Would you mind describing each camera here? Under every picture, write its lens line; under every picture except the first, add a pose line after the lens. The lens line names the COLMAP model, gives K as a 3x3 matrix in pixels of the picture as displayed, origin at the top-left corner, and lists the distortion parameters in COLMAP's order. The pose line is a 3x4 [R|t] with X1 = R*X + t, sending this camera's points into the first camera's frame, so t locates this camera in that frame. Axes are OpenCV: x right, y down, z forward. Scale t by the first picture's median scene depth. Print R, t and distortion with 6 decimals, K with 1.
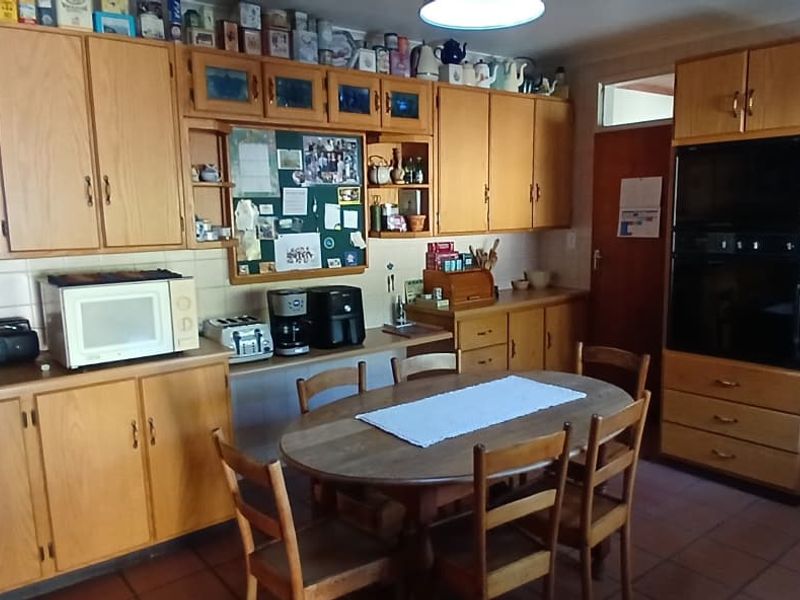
lens RADIAL K [[646.7, 0, 417.7], [0, 646.7, 299.0], [0, 0, 1]] dist [0.018666, -0.044877]
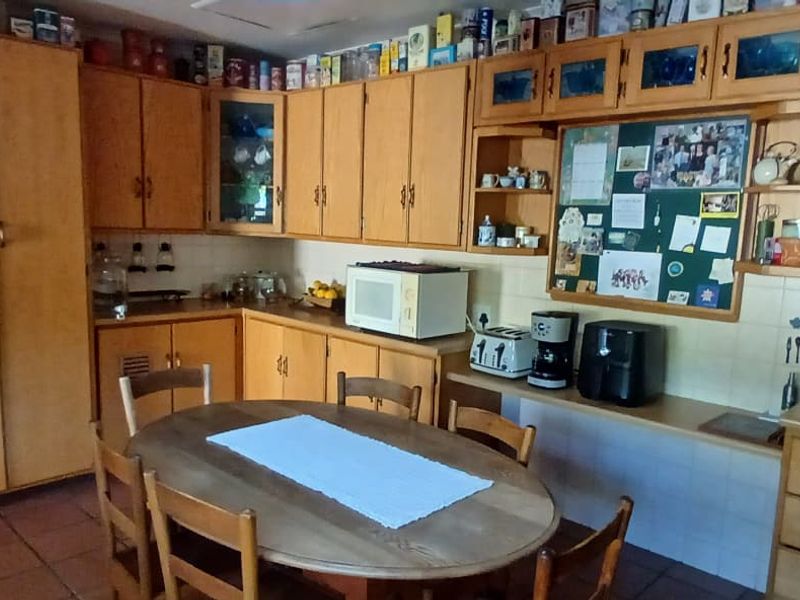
lens RADIAL K [[646.7, 0, 397.9], [0, 646.7, 301.6], [0, 0, 1]] dist [0.018666, -0.044877]
pose [[0.129198, 0.145163, -0.980936, 0.566734], [-0.176054, 0.976869, 0.121373, -0.087955], [0.975865, 0.157017, 0.151766, 0.615114]]
